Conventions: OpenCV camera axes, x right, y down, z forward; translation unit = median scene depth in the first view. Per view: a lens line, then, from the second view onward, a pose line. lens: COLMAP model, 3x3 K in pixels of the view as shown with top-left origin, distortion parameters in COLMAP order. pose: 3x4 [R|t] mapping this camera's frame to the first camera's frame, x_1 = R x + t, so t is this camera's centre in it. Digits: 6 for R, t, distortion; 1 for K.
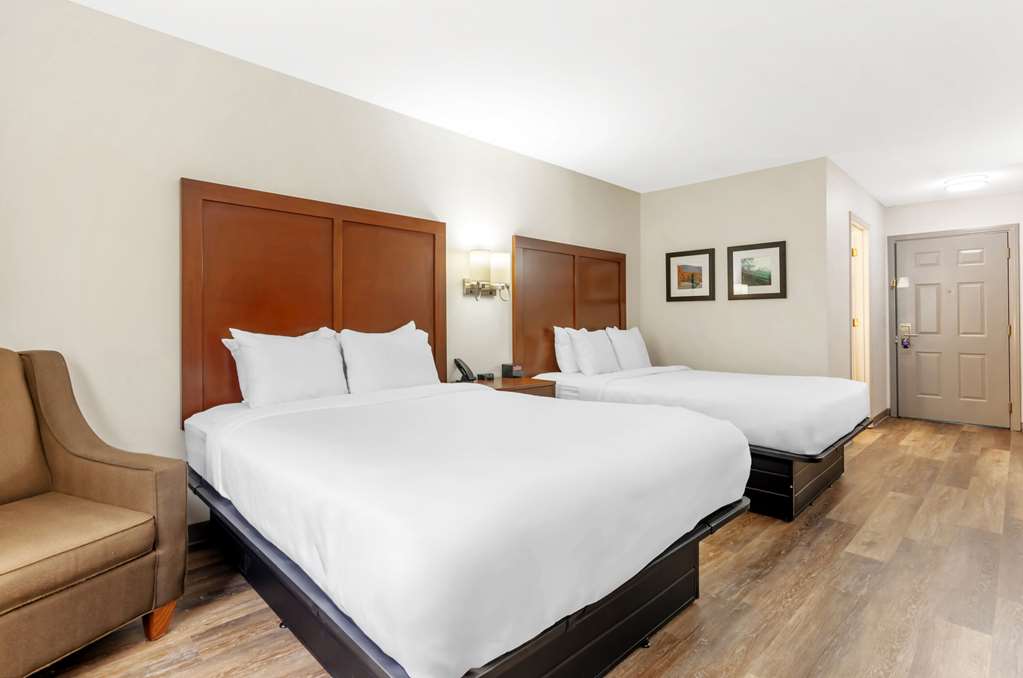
lens RADIAL K [[497.1, 0, 514.2], [0, 497.1, 314.8], [0, 0, 1]] dist [-0.001846, -0.000100]
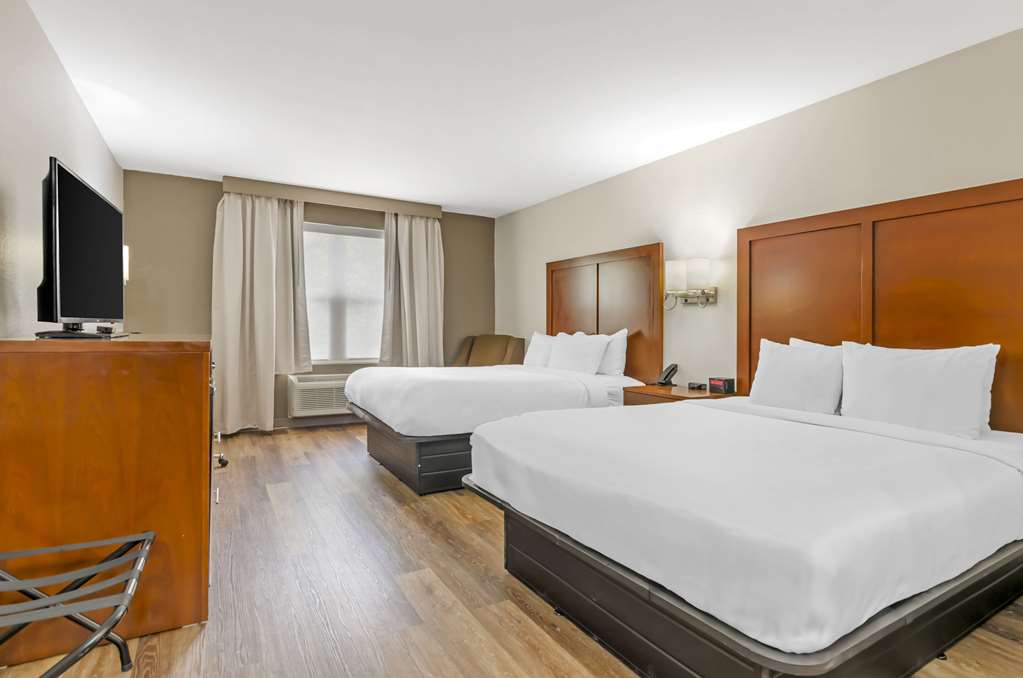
lens RADIAL K [[513.8, 0, 511.5], [0, 513.8, 339.0], [0, 0, 1]] dist [-0.001032, -0.000079]
pose [[-0.240306, 0.009251, -0.970653, 0.801676], [-0.008828, 0.999892, 0.011715, 0.018989], [0.970657, 0.011384, -0.240199, 0.709209]]
